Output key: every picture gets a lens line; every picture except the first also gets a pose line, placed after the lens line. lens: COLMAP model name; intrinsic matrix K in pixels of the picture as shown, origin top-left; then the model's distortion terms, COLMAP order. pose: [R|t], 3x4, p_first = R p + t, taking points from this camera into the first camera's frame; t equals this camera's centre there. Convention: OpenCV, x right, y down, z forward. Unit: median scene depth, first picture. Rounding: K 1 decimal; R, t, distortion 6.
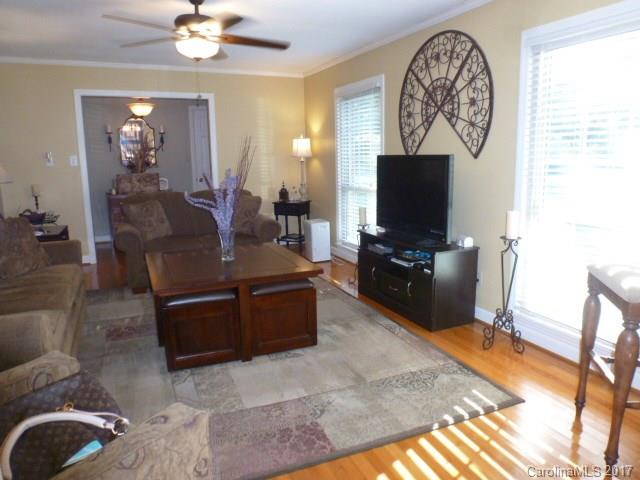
lens RADIAL K [[454.6, 0, 324.6], [0, 454.6, 239.5], [0, 0, 1]] dist [-0.045226, 0.007803]
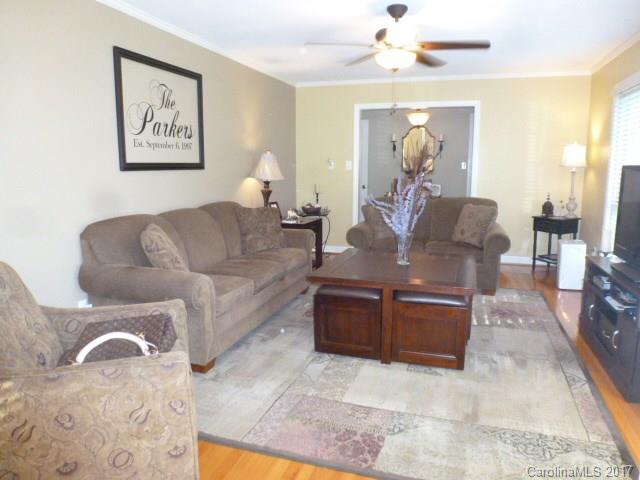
lens RADIAL K [[454.6, 0, 324.6], [0, 454.6, 239.5], [0, 0, 1]] dist [-0.045226, 0.007803]
pose [[0.753941, 0.119190, -0.646040, 0.315401], [-0.131134, 0.990917, 0.029781, -0.017302], [0.643721, 0.062265, 0.762723, 0.111065]]
